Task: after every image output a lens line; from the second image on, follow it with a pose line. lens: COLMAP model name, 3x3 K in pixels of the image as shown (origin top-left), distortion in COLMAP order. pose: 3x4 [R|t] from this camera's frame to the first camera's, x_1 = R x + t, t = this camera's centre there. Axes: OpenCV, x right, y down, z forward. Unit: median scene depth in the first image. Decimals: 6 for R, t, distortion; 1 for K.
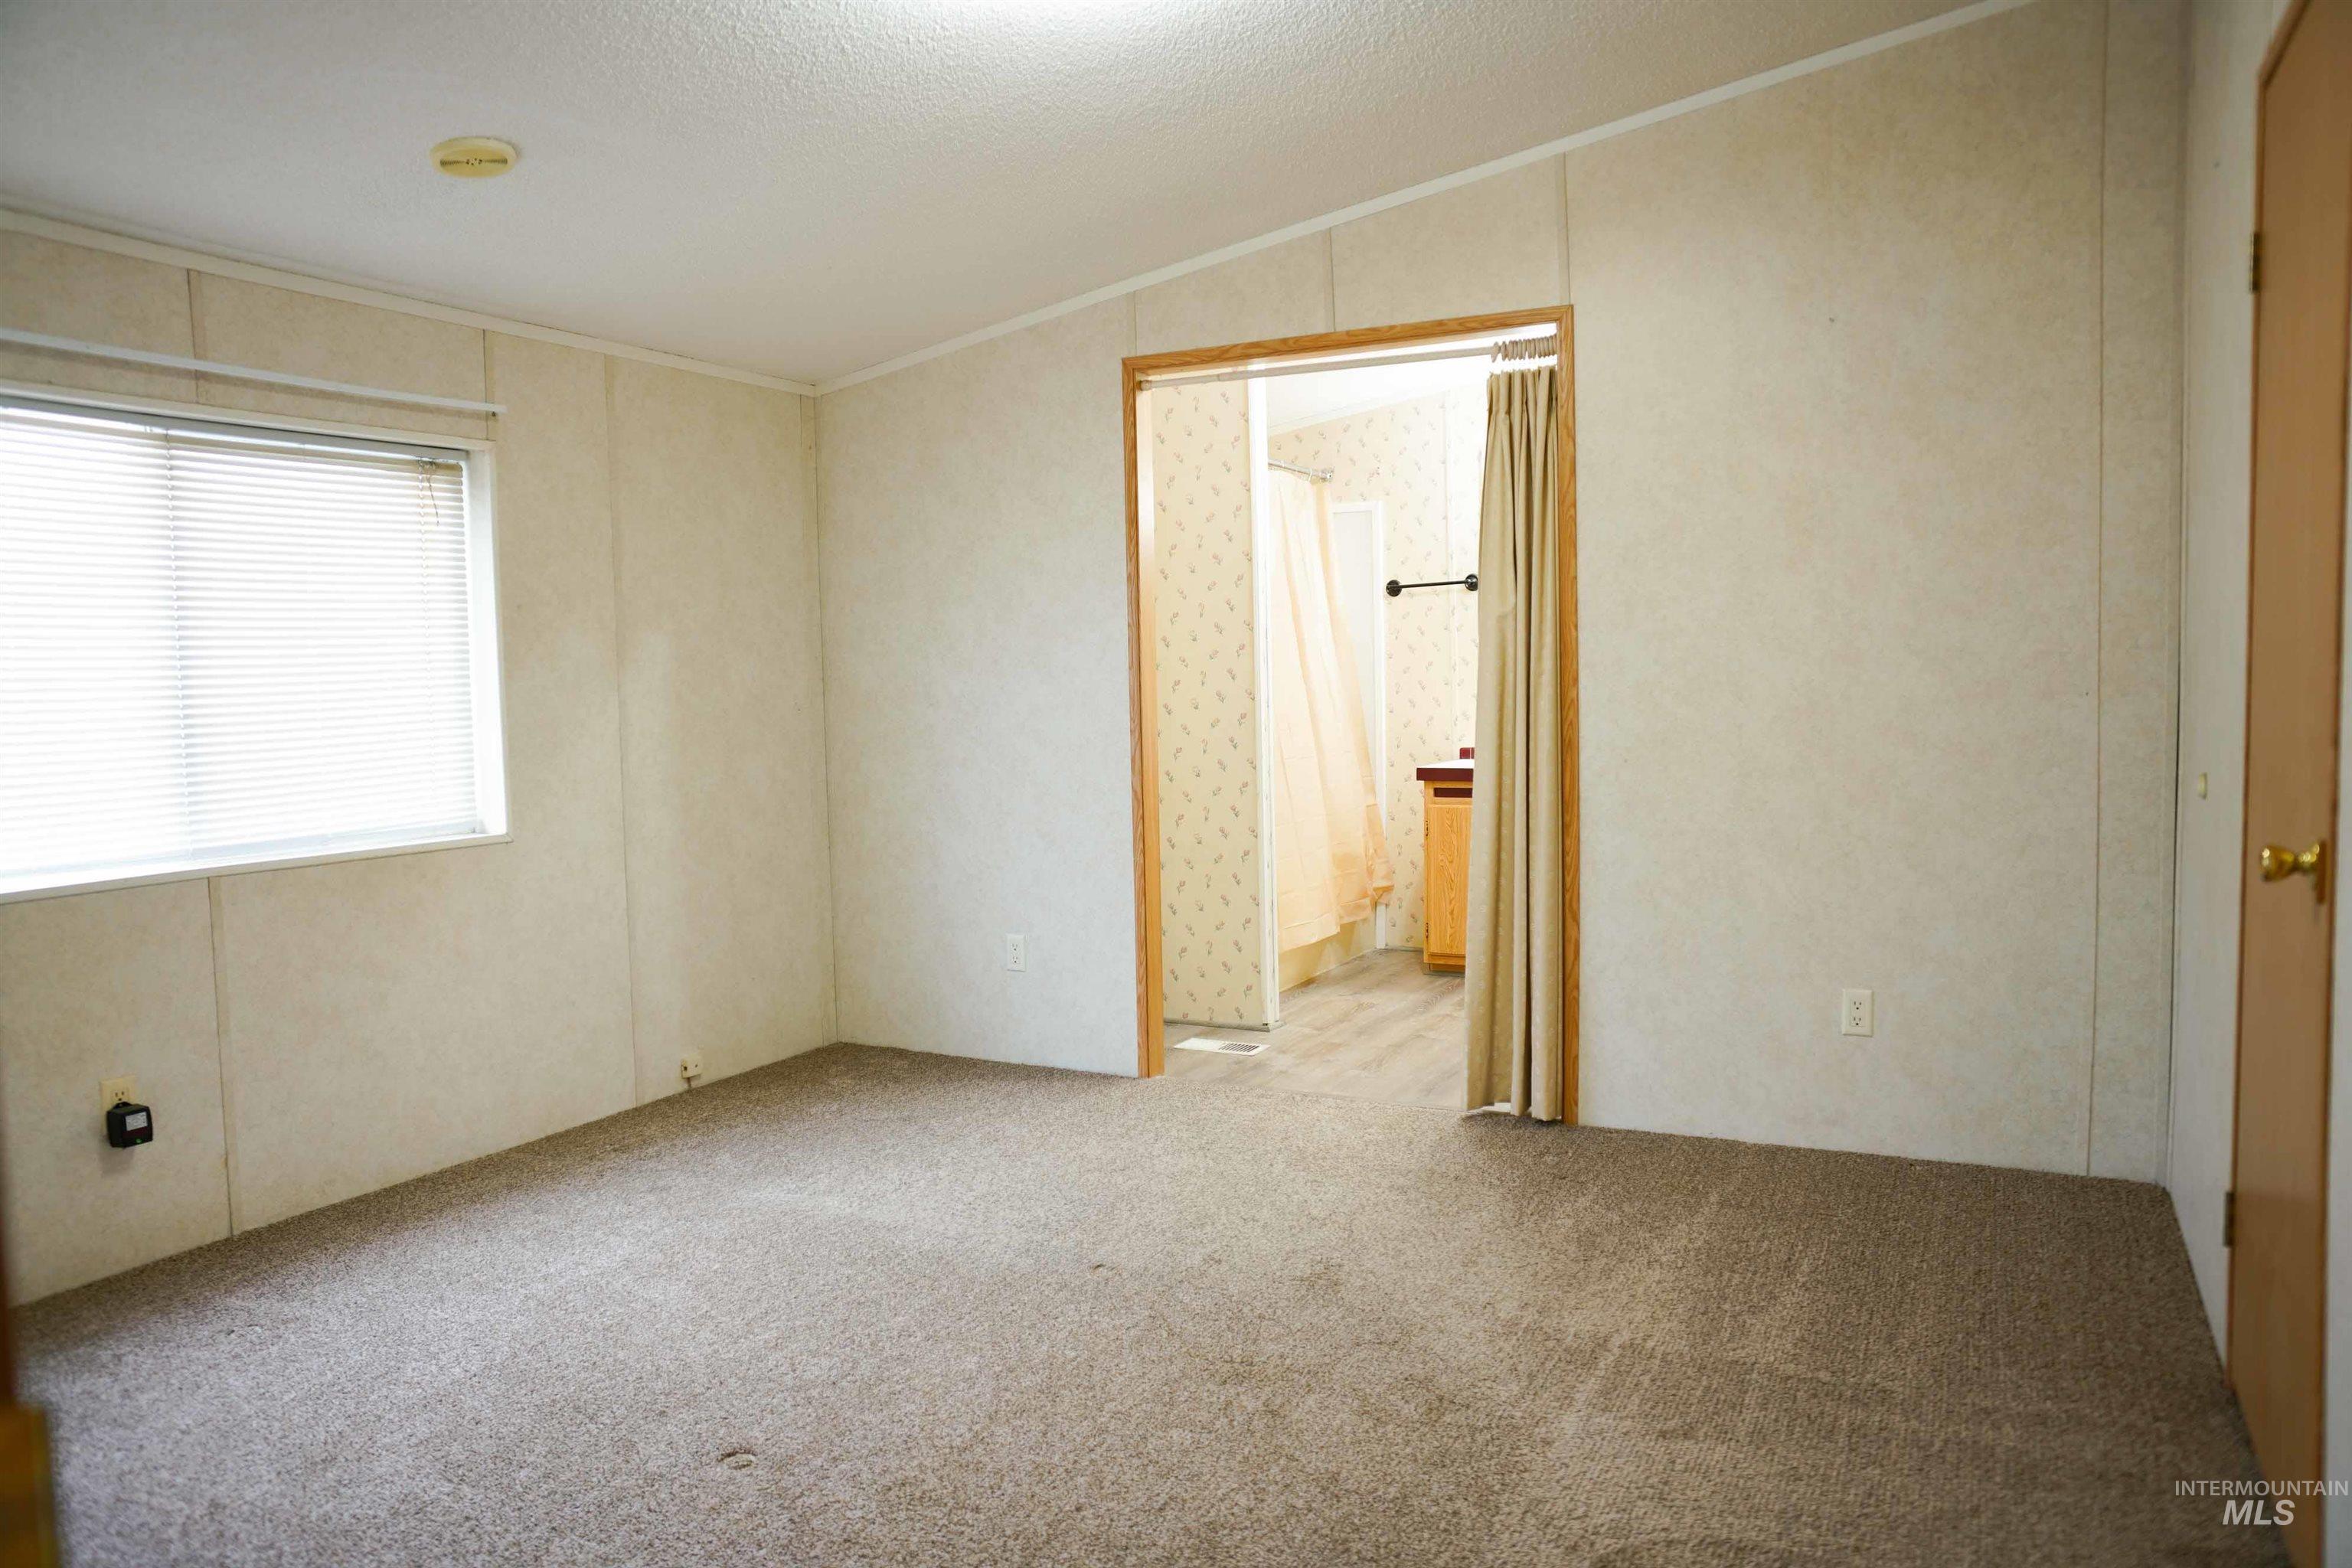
lens RADIAL K [[1621.7, 0, 1176.0], [0, 1621.7, 784.0], [0, 0, 1]] dist [-0.102358, 0.086470]
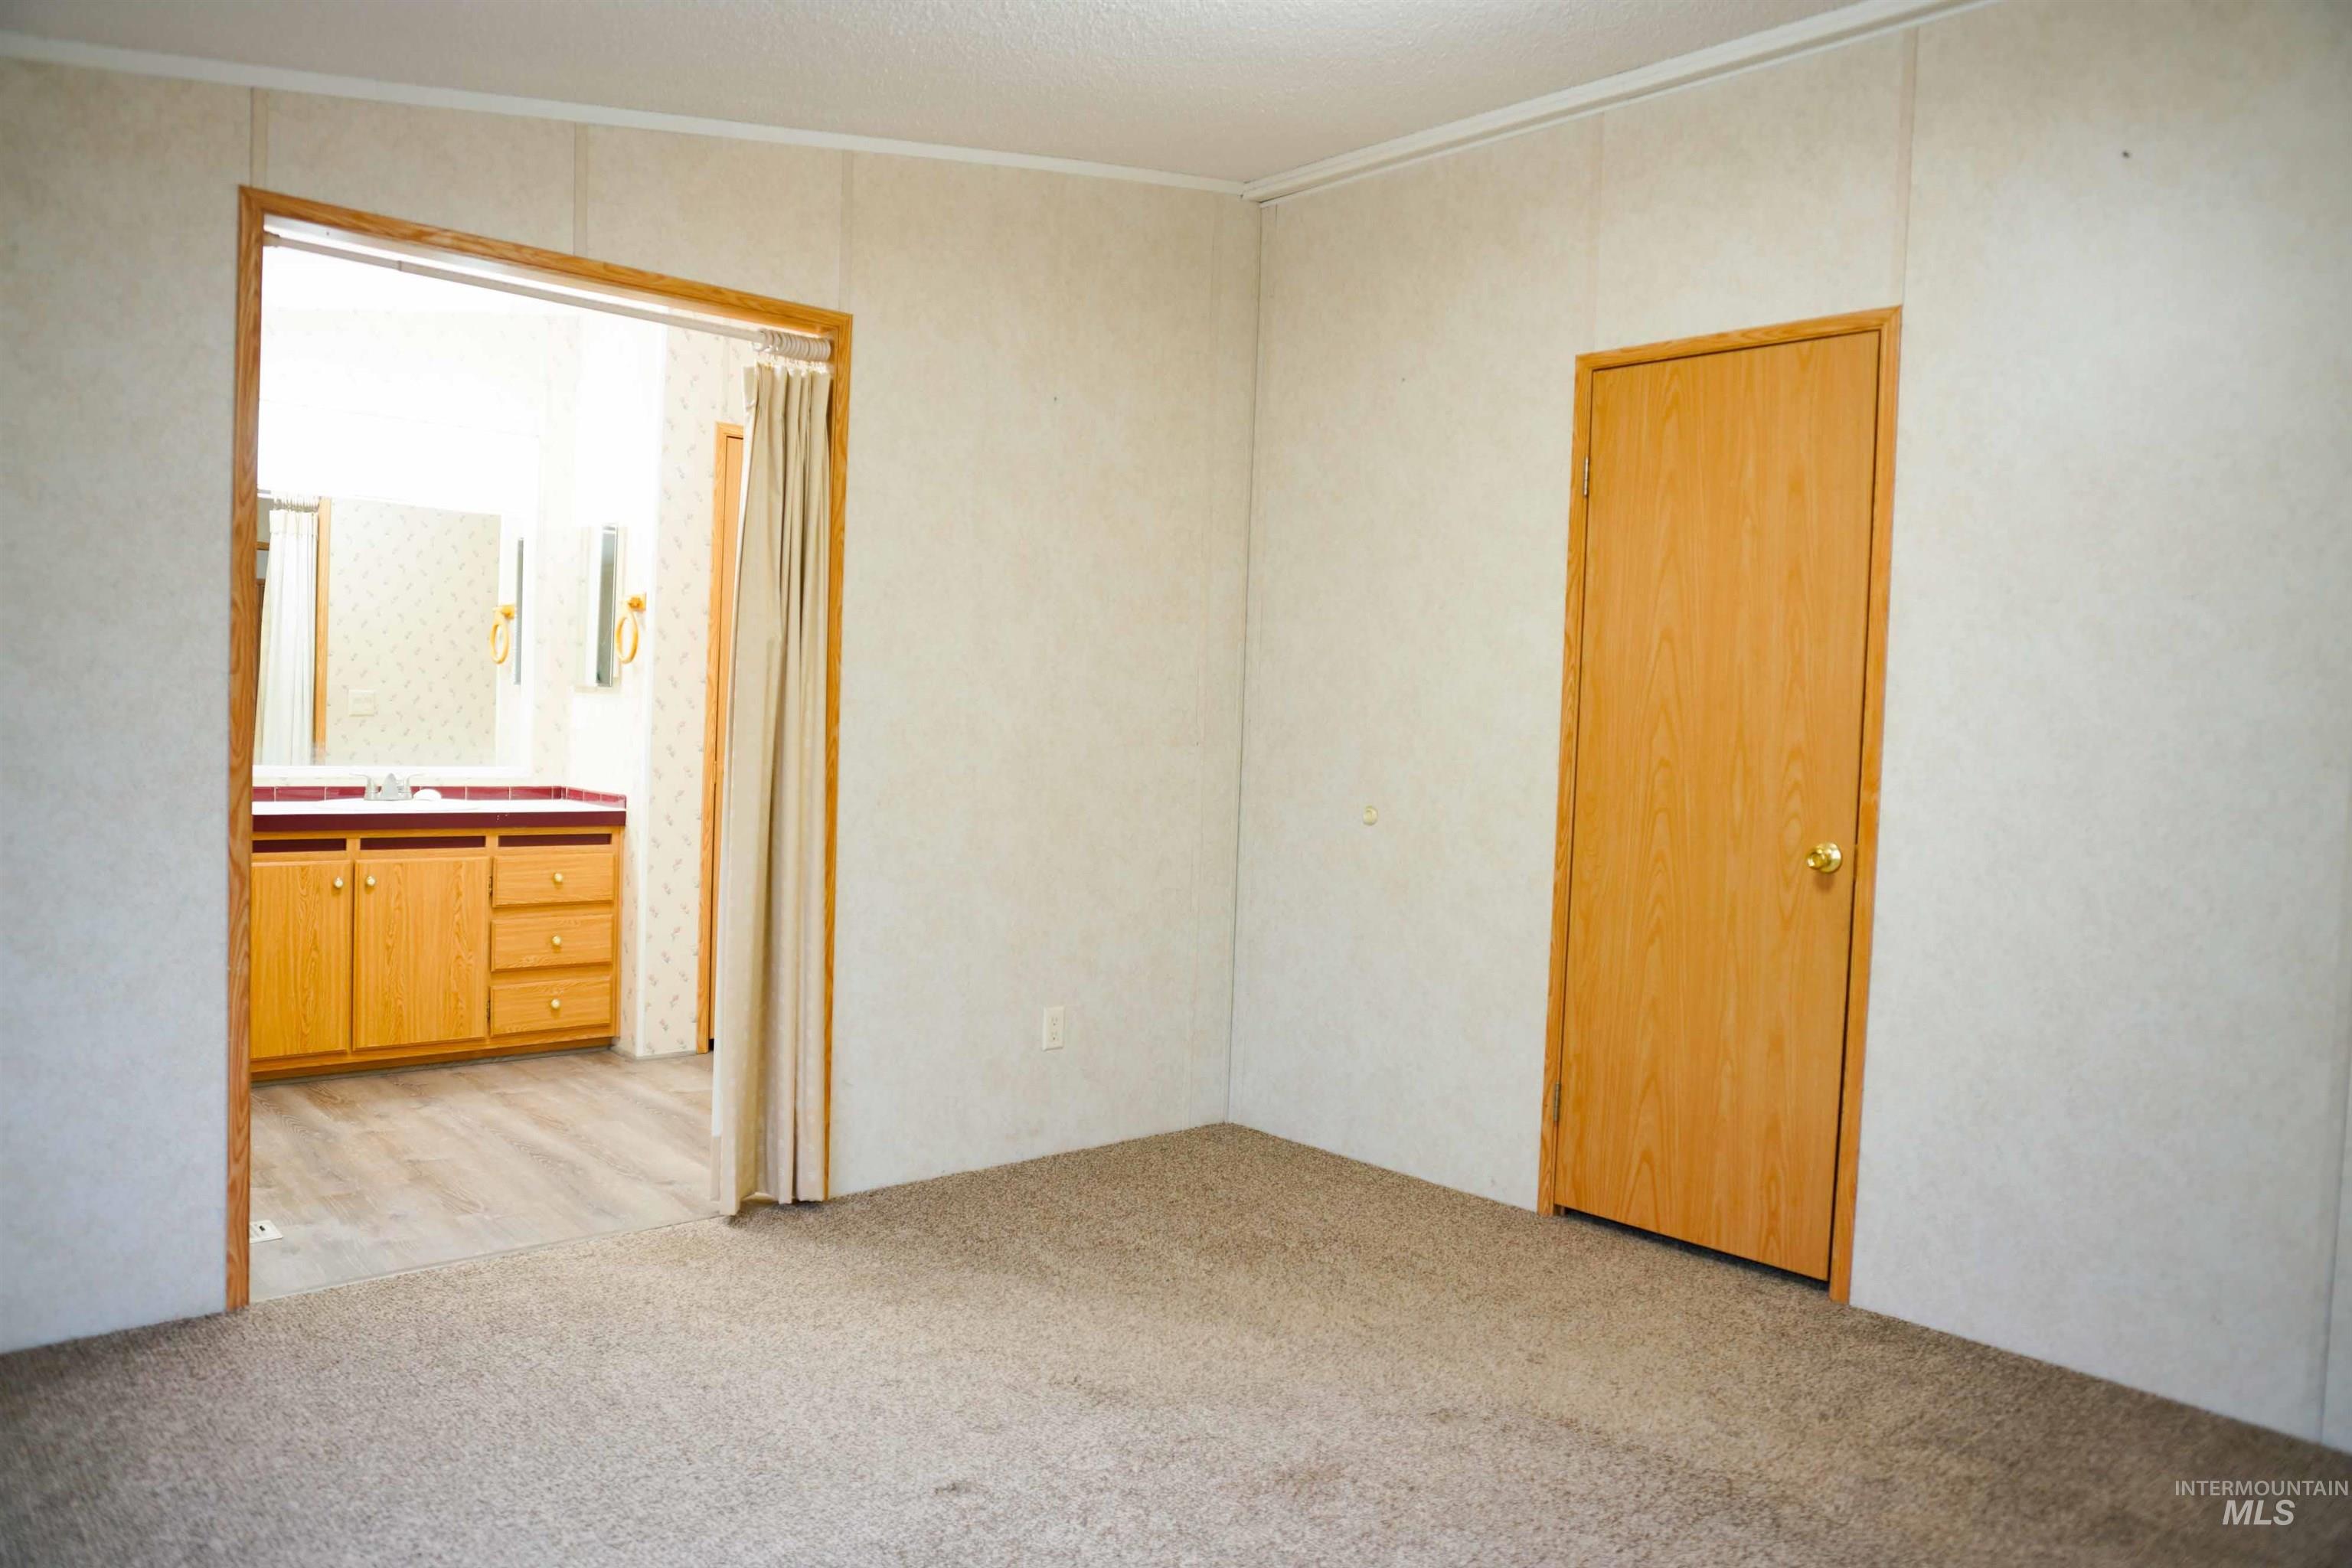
lens RADIAL K [[1621.7, 0, 1176.0], [0, 1621.7, 784.0], [0, 0, 1]] dist [-0.102358, 0.086470]
pose [[0.343935, -0.004874, 0.938981, -0.565398], [0.021769, 0.999759, -0.002784, -0.019637], [-0.938741, 0.021398, 0.343958, 0.506917]]
